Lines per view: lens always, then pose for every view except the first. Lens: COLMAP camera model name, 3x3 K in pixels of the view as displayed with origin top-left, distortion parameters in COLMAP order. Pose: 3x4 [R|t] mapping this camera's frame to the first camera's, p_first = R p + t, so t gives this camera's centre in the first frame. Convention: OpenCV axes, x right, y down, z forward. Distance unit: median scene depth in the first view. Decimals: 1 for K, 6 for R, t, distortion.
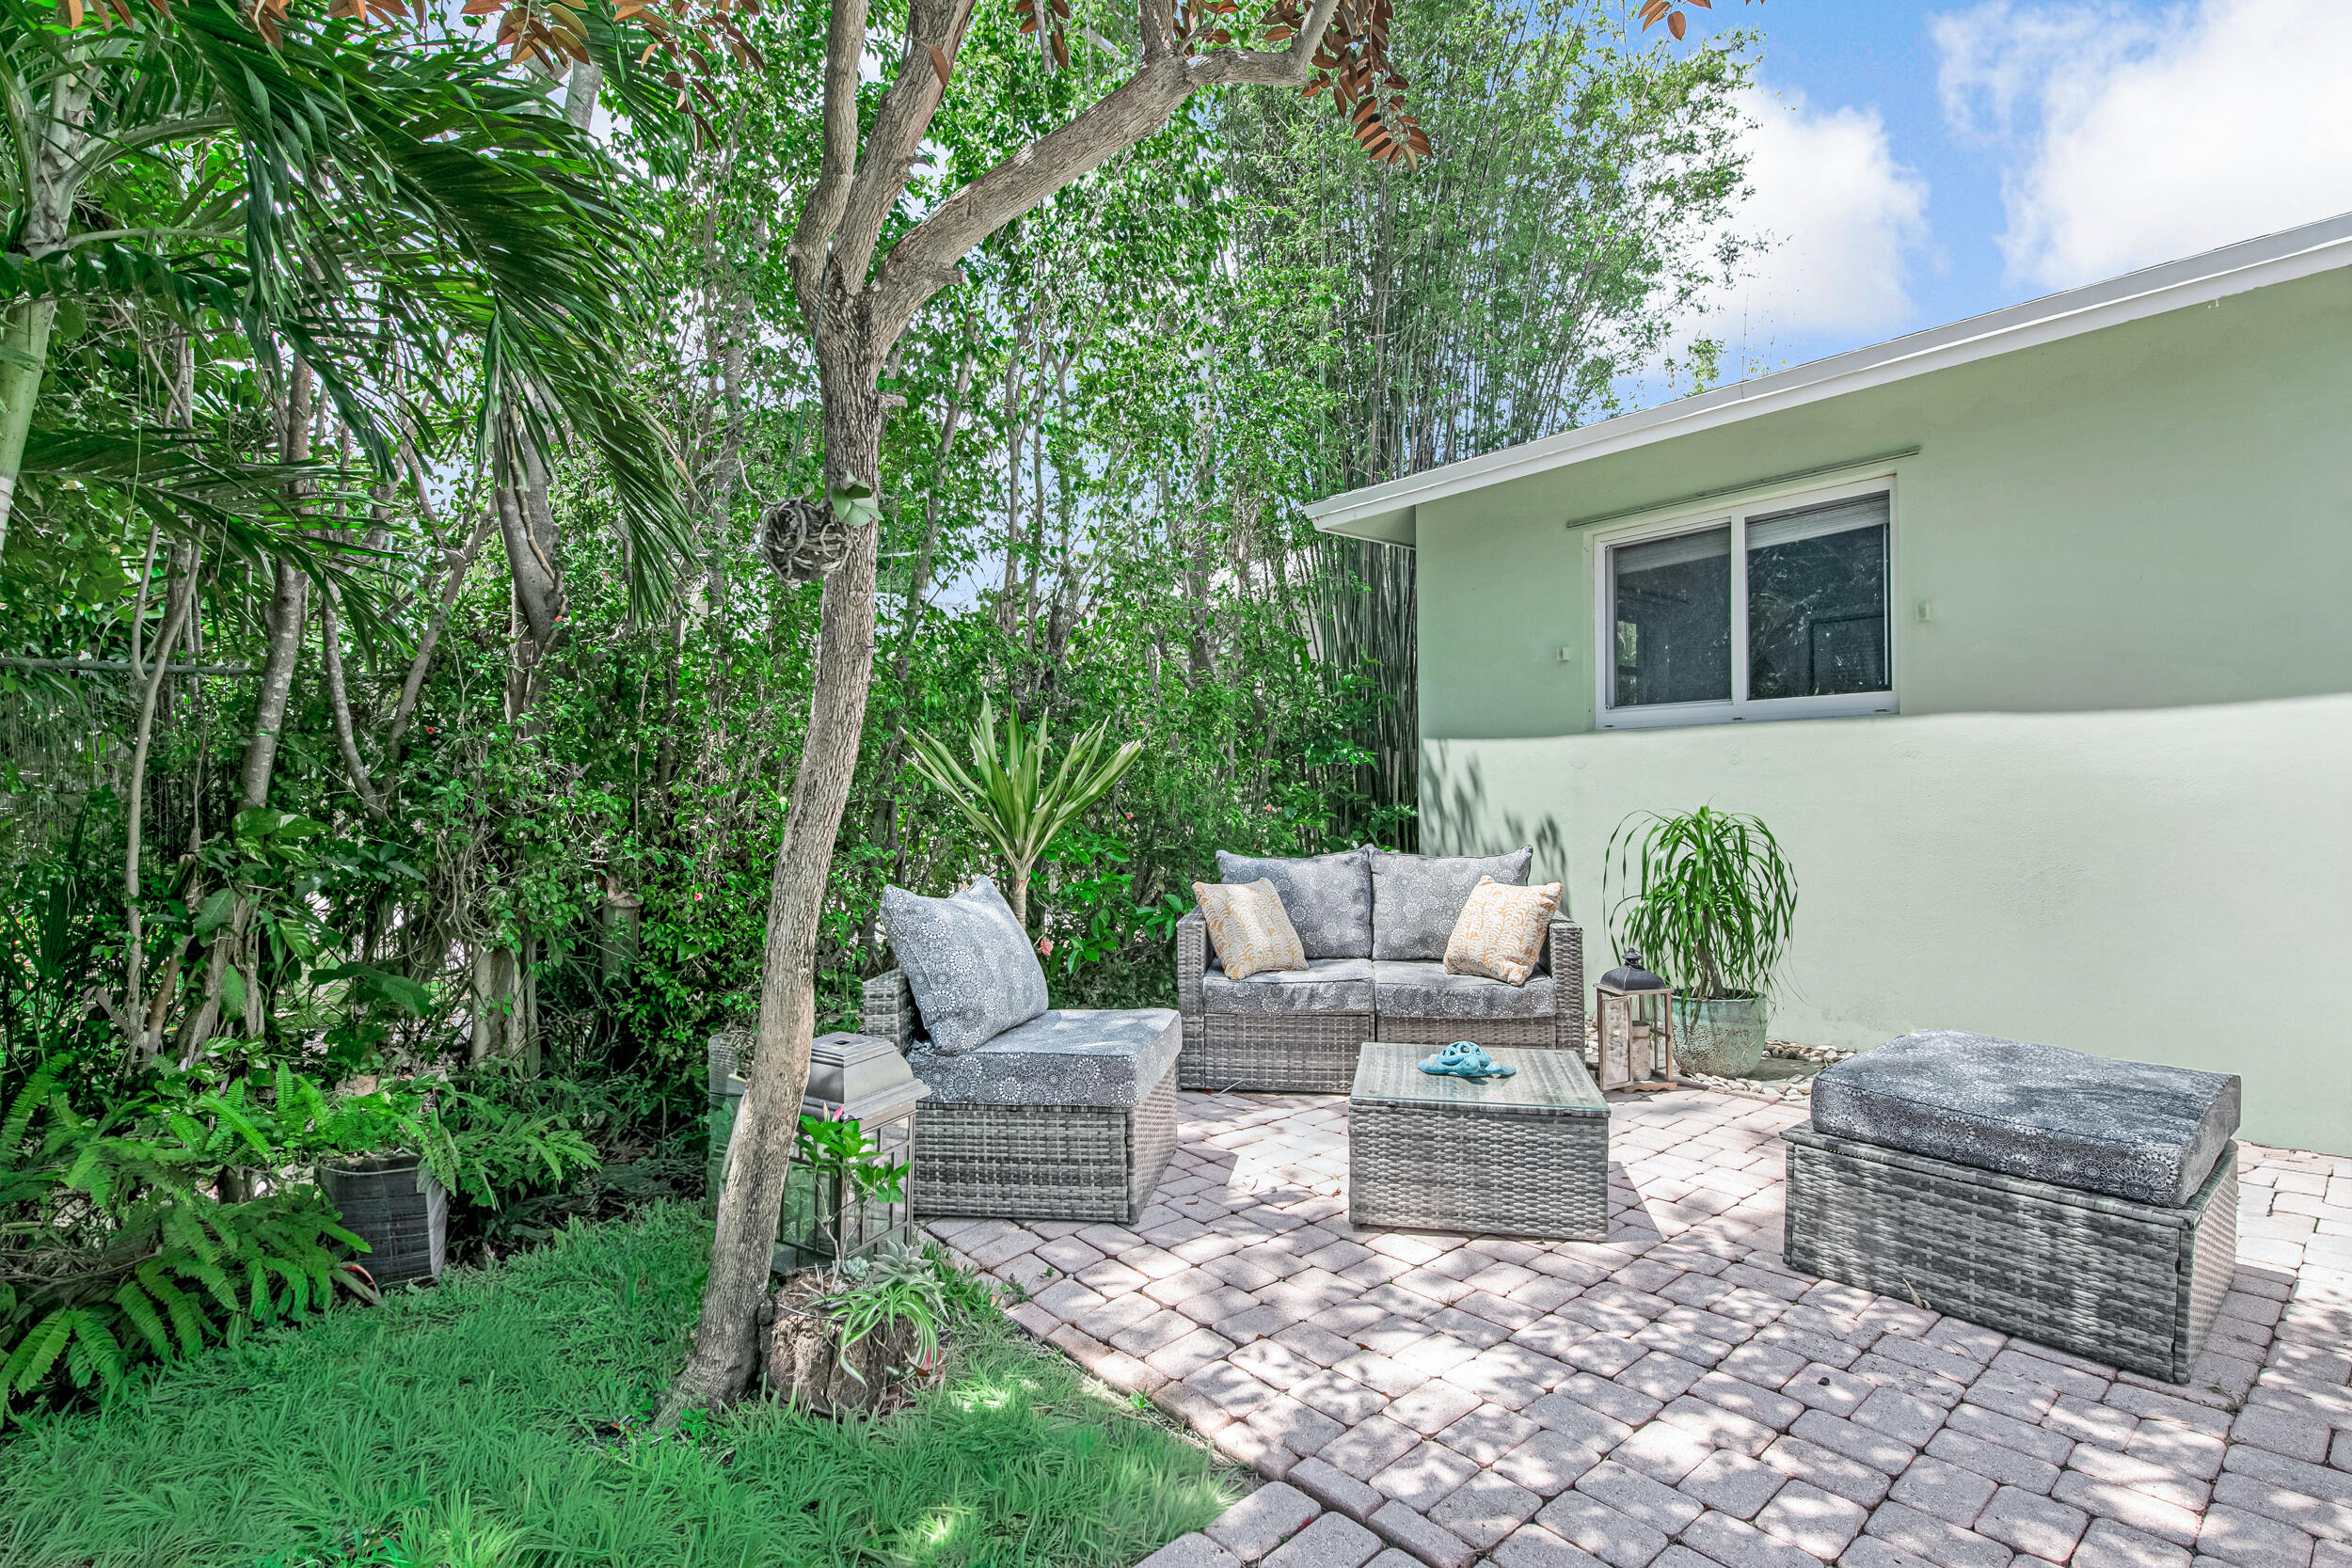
lens RADIAL K [[1092.6, 0, 1164.6], [0, 1092.6, 798.8], [0, 0, 1]] dist [-0.000583, -0.000295]
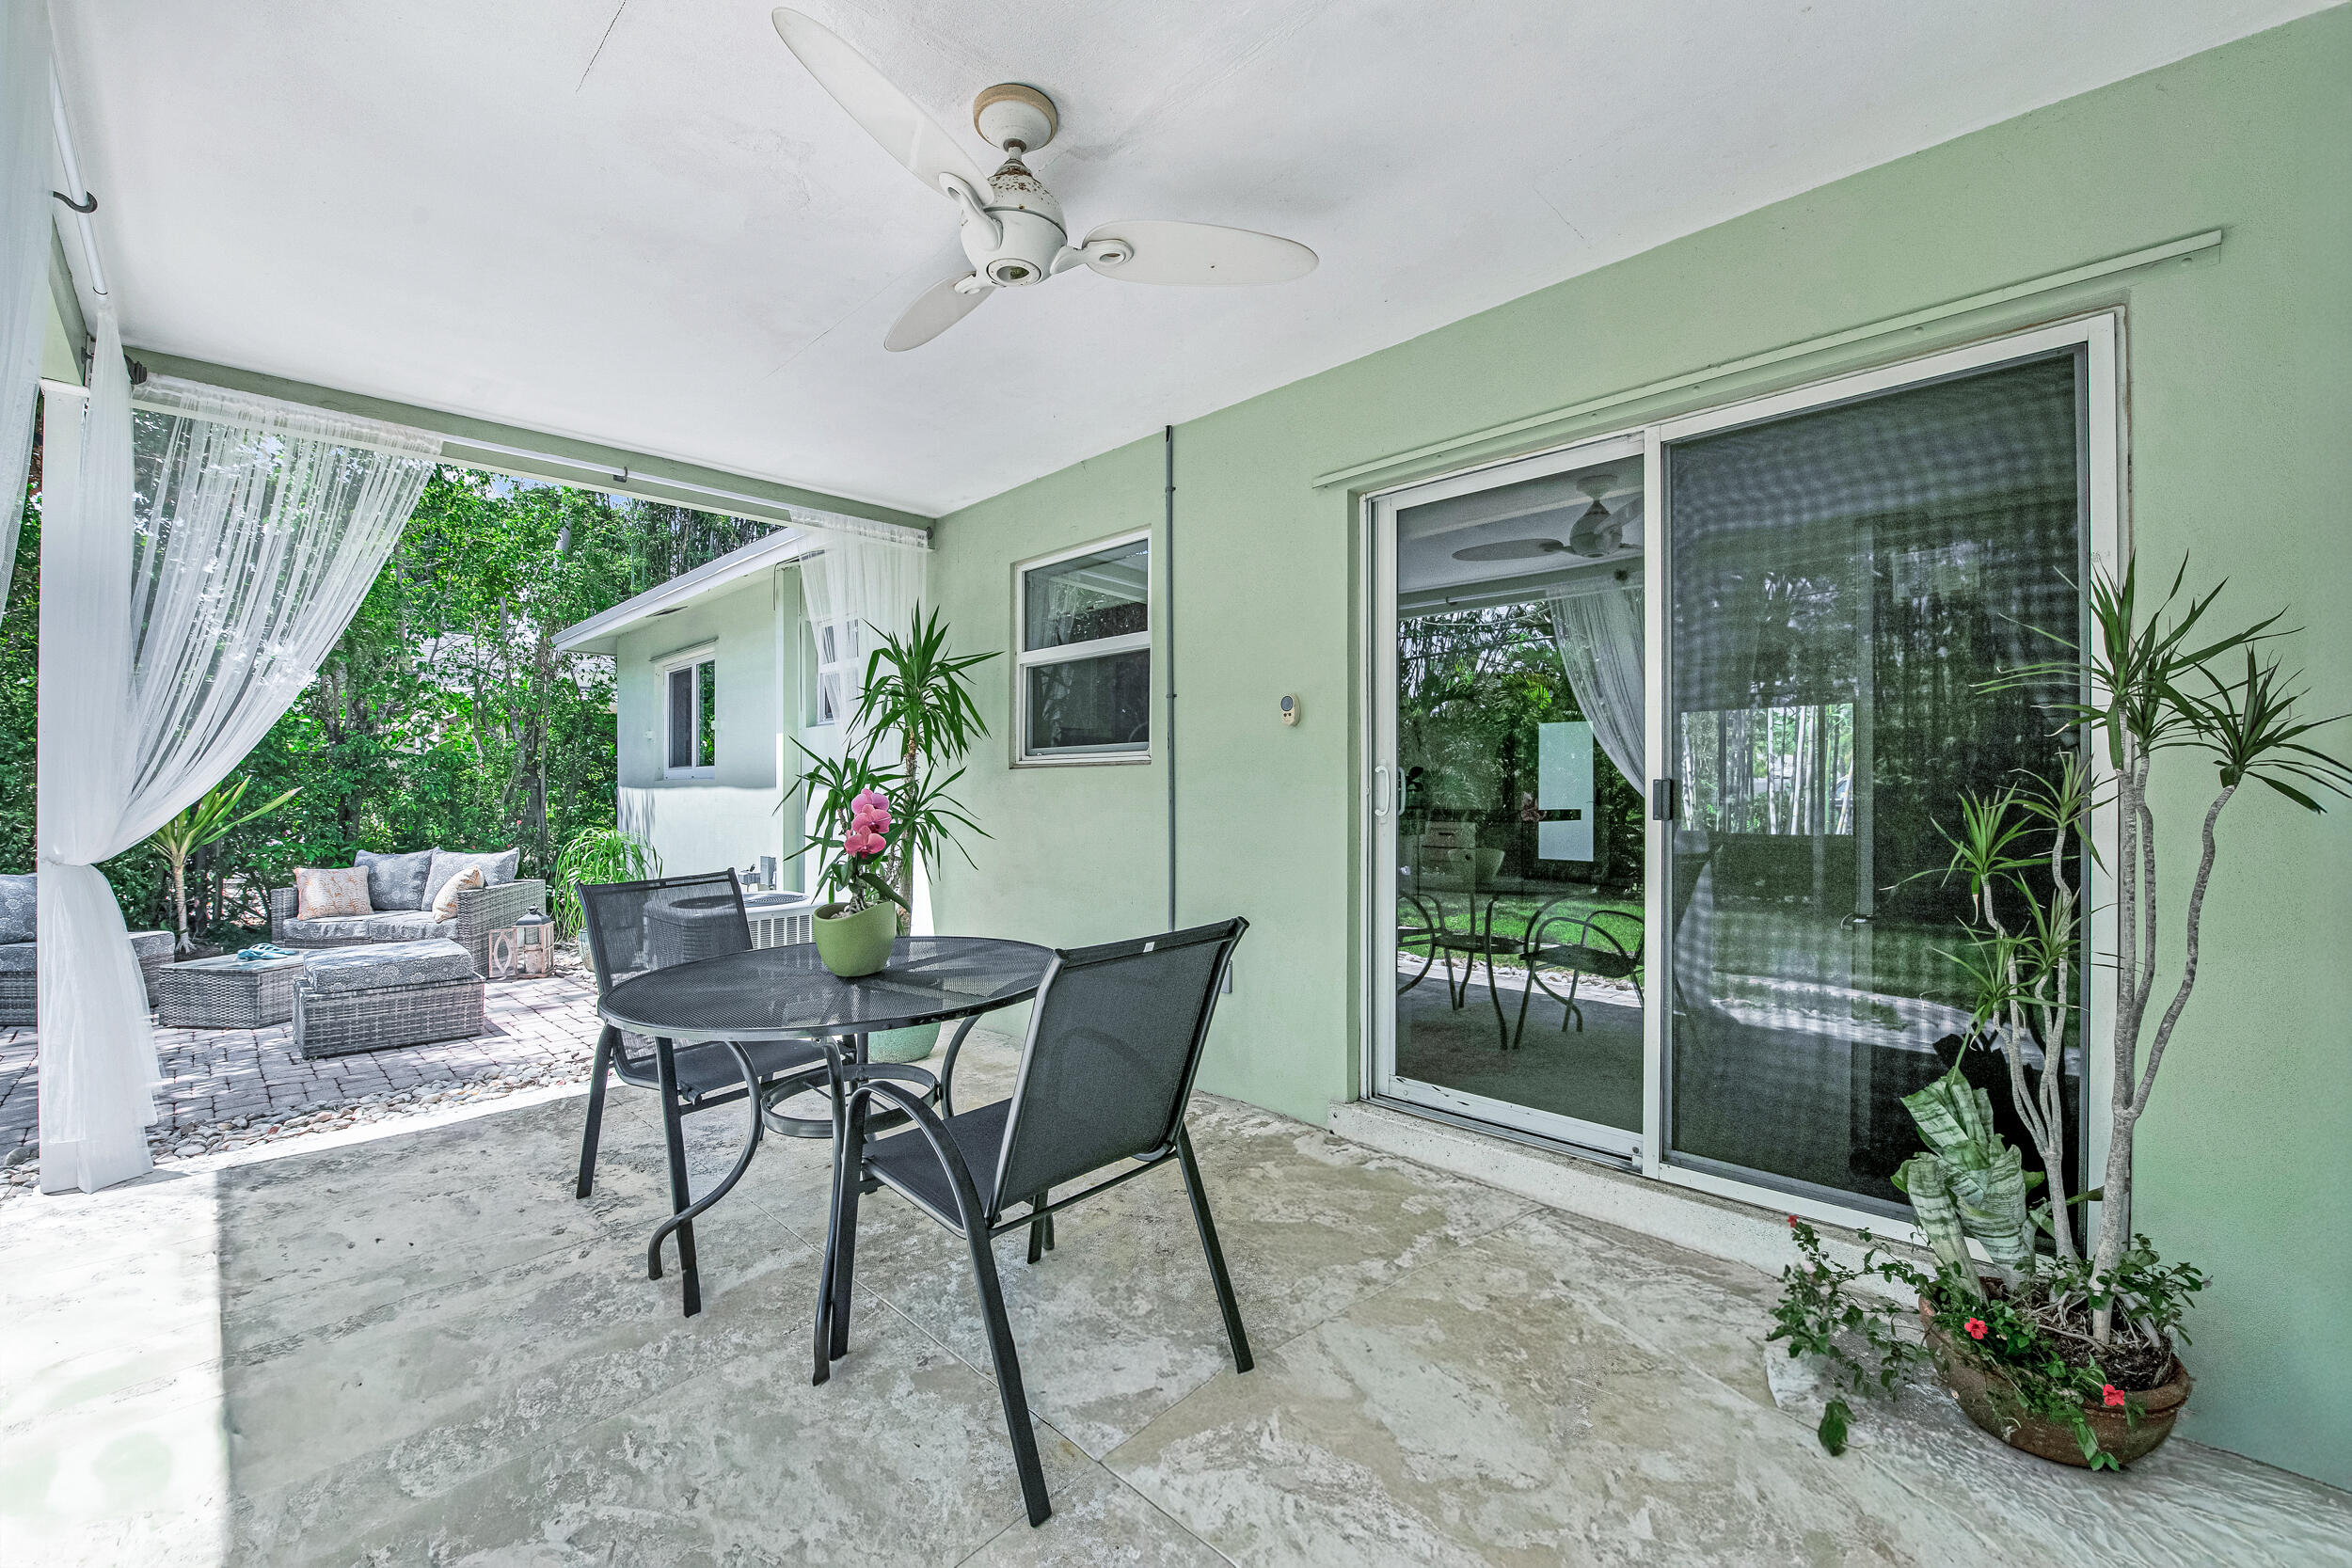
lens RADIAL K [[958.7, 0, 1153.2], [0, 958.7, 785.8], [0, 0, 1]] dist [-0.000724, -0.000237]
pose [[0.997469, 0.013322, 0.069848, 1.270196], [-0.012574, 0.999859, -0.011144, -0.056081], [-0.069986, 0.010237, 0.997495, -0.656826]]
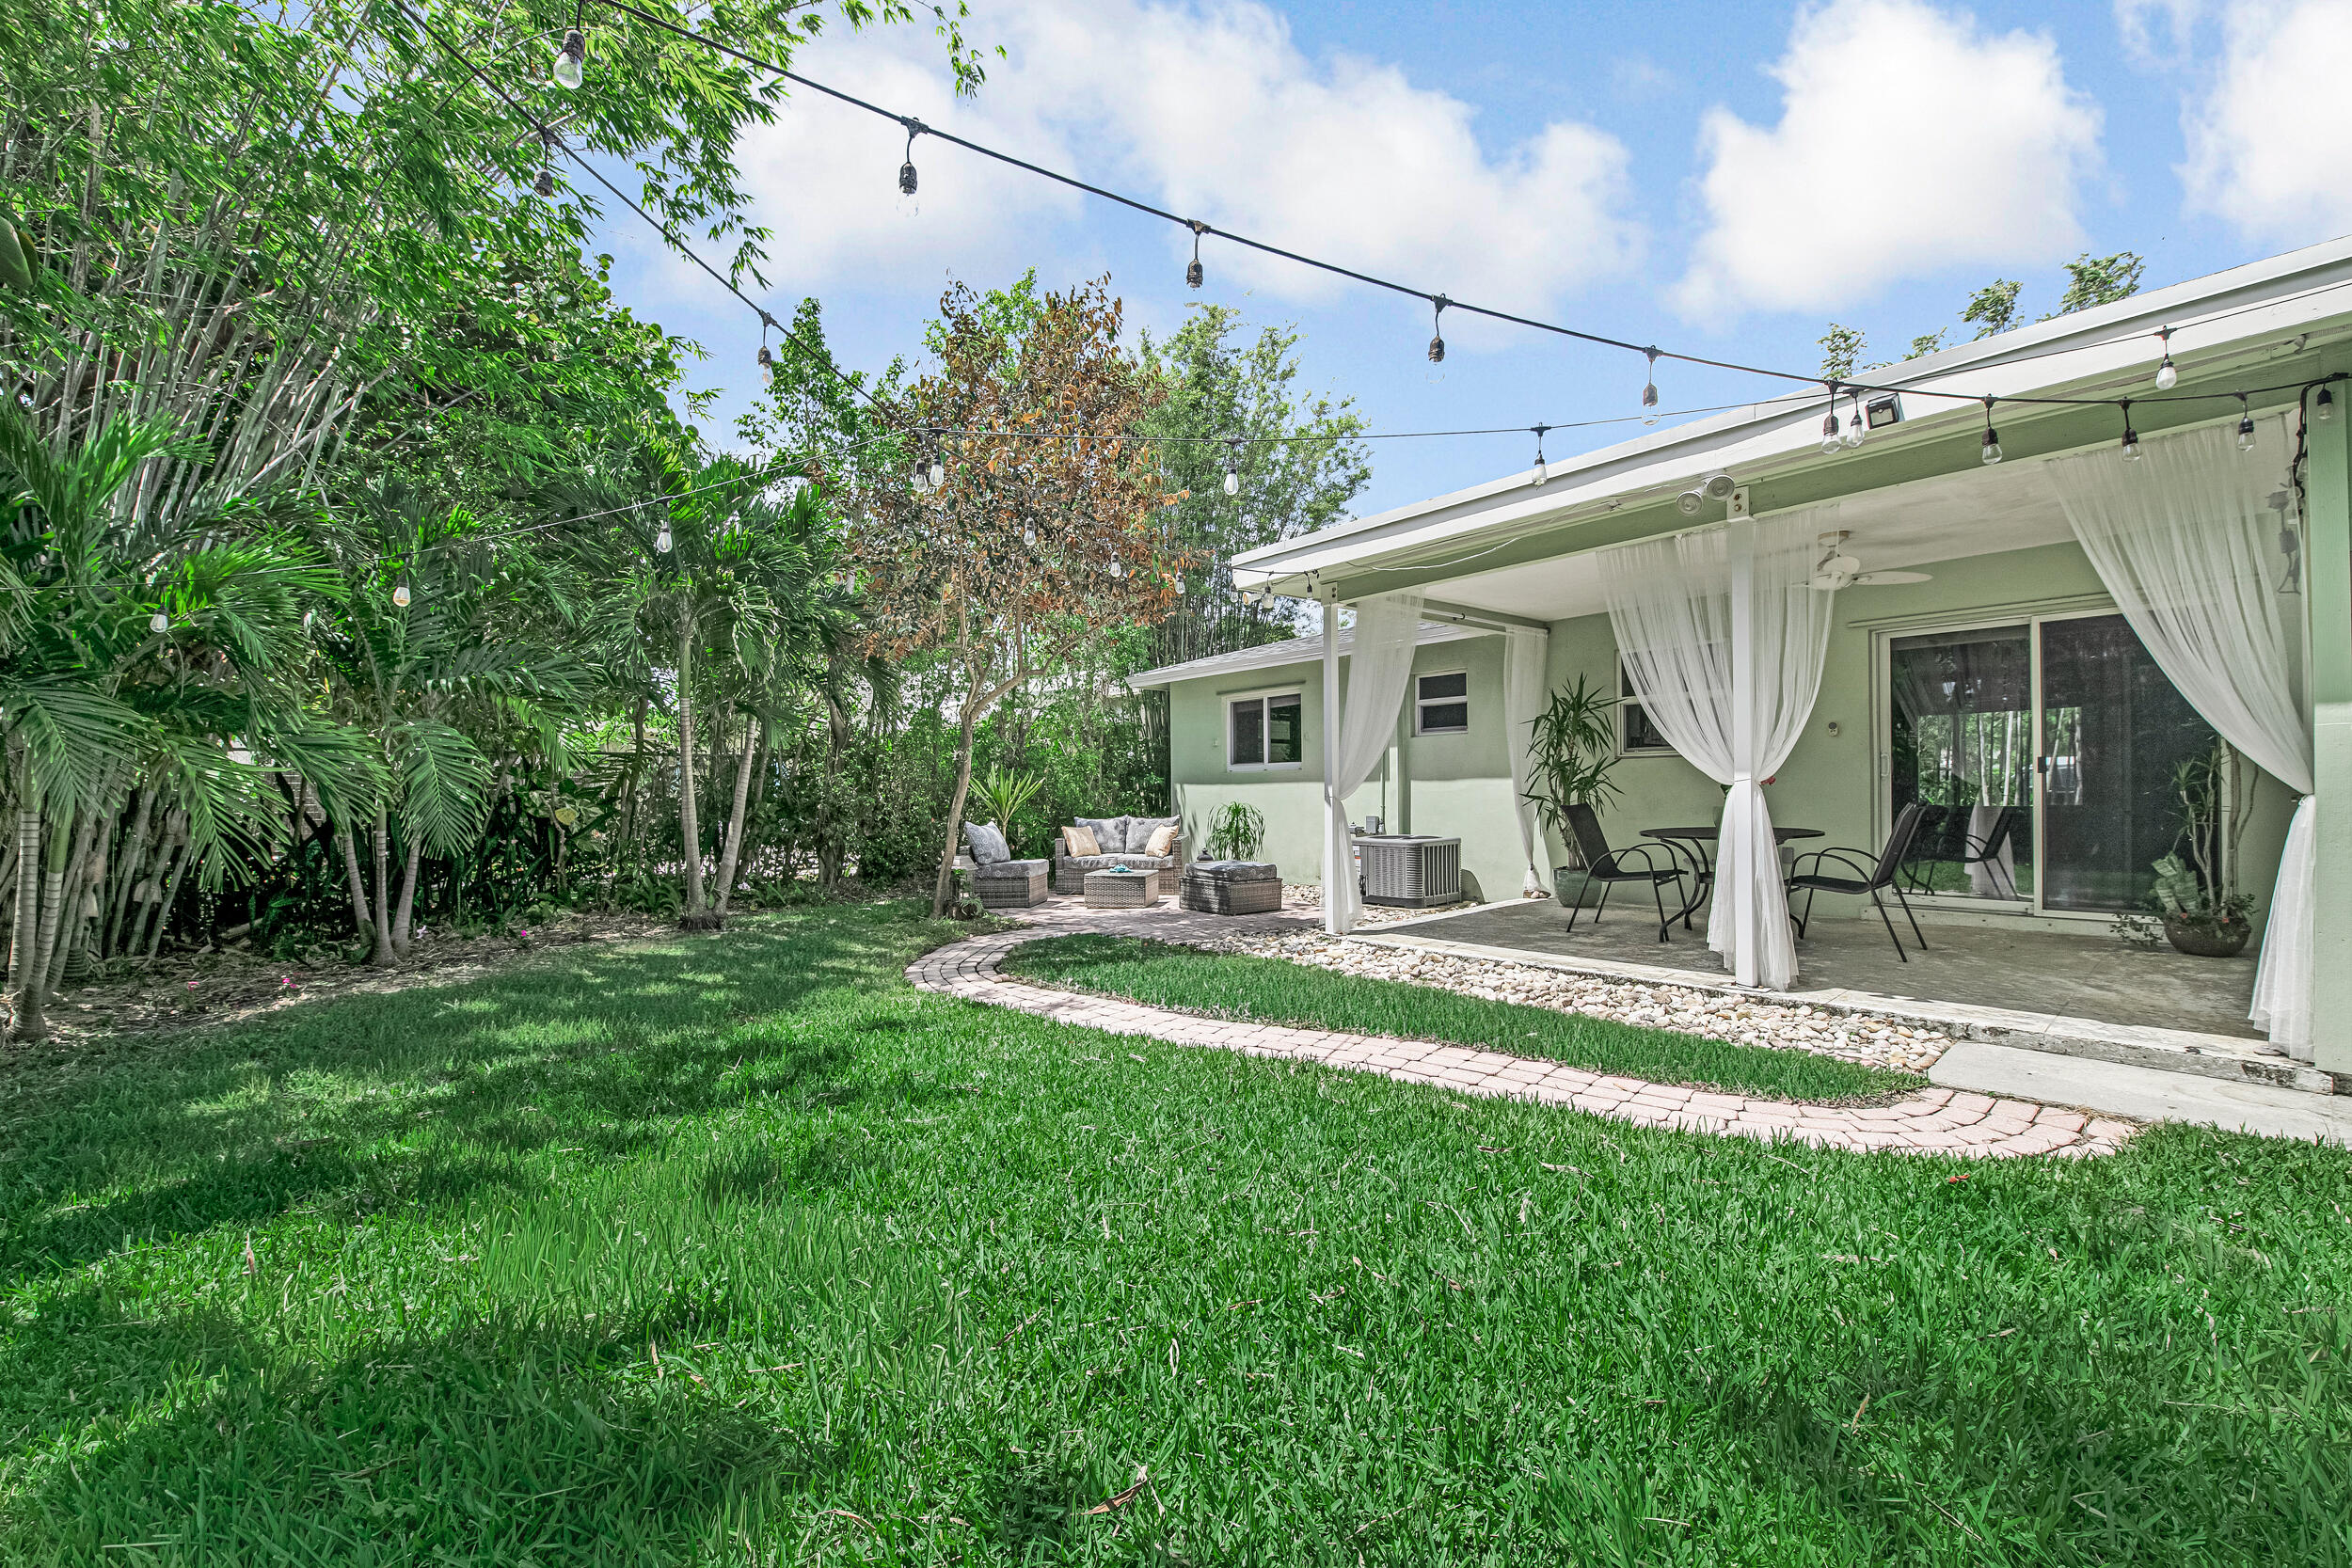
lens RADIAL K [[979.8, 0, 1135.0], [0, 979.8, 793.4], [0, 0, 1]] dist [-0.000772, -0.000173]
pose [[0.999672, 0.000412, -0.025592, 0.283727], [-0.000421, 1.000000, -0.000322, -0.014057], [0.025592, 0.000332, 0.999672, -1.618675]]
